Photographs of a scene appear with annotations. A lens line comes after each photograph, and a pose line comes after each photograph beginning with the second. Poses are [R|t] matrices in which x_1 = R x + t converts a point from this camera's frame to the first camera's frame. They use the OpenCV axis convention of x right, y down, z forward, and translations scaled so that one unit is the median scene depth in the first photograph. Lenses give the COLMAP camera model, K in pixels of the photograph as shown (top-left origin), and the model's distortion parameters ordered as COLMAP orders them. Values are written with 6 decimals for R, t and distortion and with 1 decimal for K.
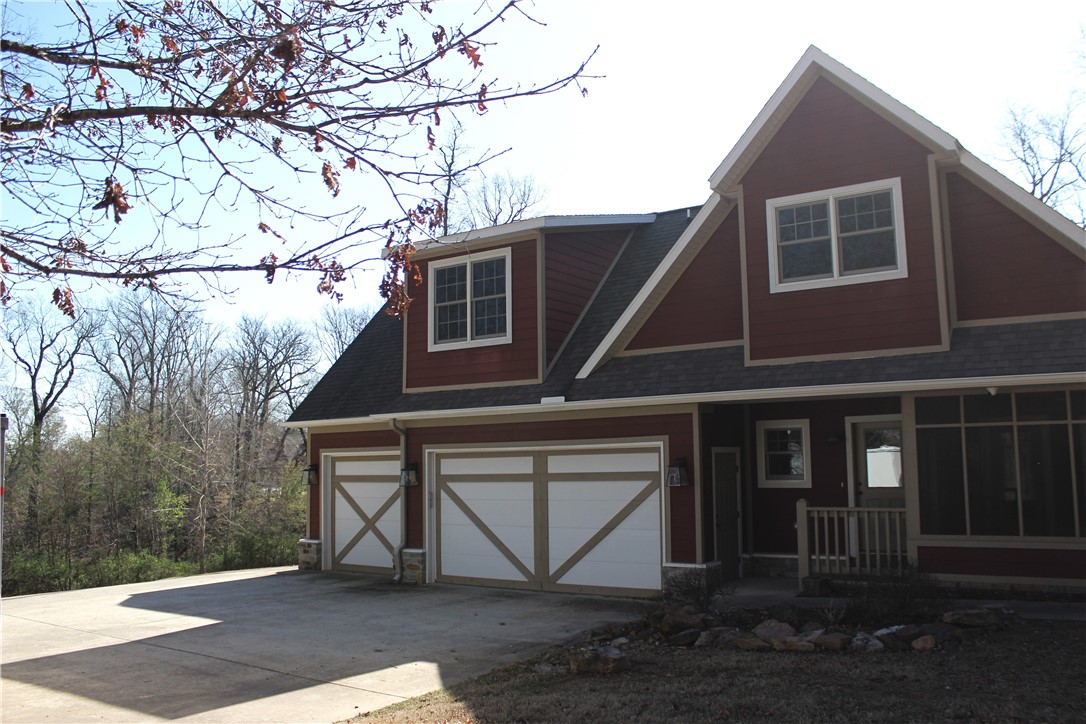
lens RADIAL K [[928.4, 0, 546.3], [0, 928.4, 358.0], [0, 0, 1]] dist [-0.163636, 0.159653]
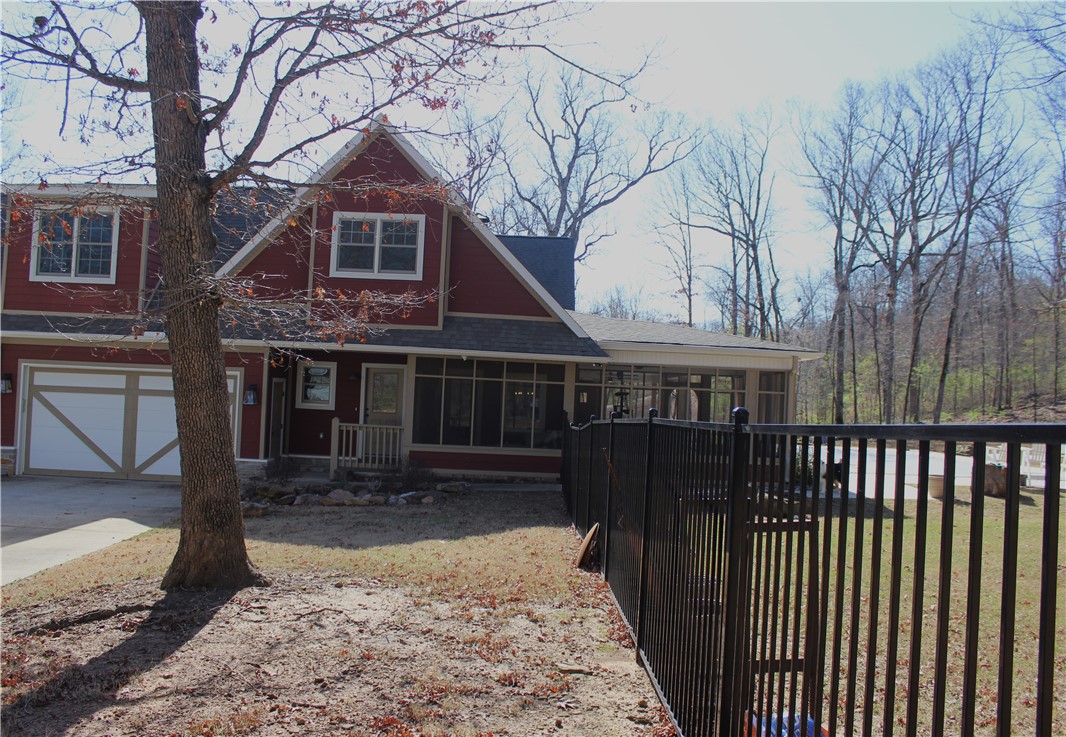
lens RADIAL K [[933.3, 0, 533.0], [0, 933.3, 368.5], [0, 0, 1]] dist [-0.006329, -0.006669]
pose [[0.821716, 0.066365, 0.566020, -0.305052], [-0.121669, 0.990727, 0.060470, -0.052446], [-0.556758, -0.118556, 0.822171, -0.394757]]
